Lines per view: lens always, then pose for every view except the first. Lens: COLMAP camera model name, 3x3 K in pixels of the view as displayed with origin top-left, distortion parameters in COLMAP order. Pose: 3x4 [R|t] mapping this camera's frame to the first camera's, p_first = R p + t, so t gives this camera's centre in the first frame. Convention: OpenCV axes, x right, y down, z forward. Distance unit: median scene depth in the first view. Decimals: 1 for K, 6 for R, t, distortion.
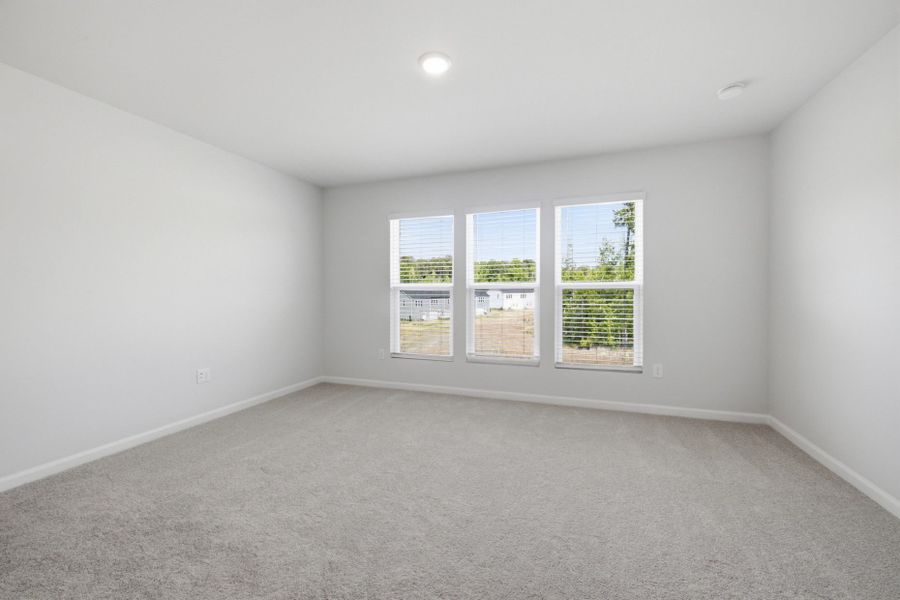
lens RADIAL K [[384.0, 0, 444.2], [0, 384.0, 298.4], [0, 0, 1]] dist [0.007106, -0.001923]
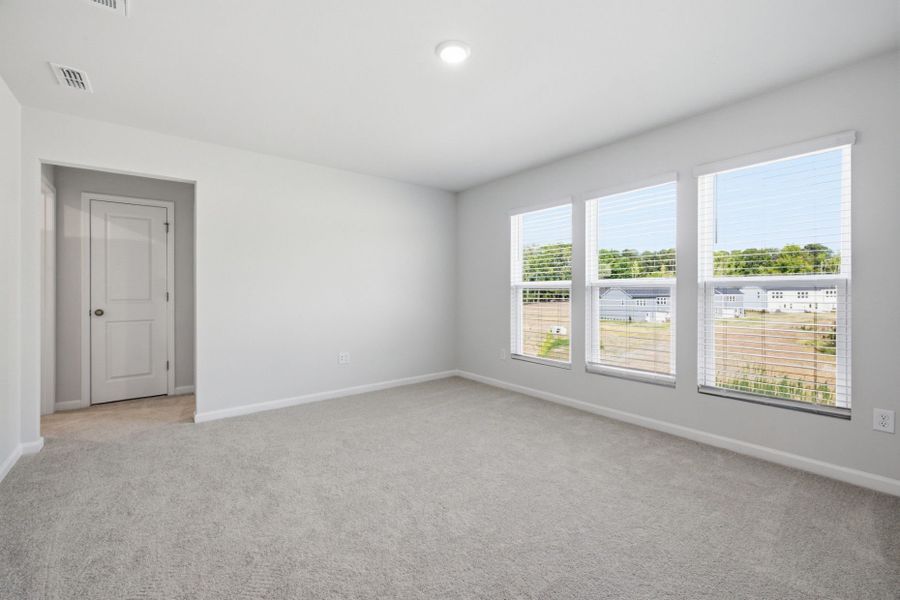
lens RADIAL K [[384.0, 0, 438.9], [0, 384.0, 293.2], [0, 0, 1]] dist [0.007106, -0.001923]
pose [[0.846166, 0.002248, -0.532914, 0.278886], [-0.006364, 0.999962, -0.005887, -0.004439], [0.532881, 0.008373, 0.846149, 0.103585]]
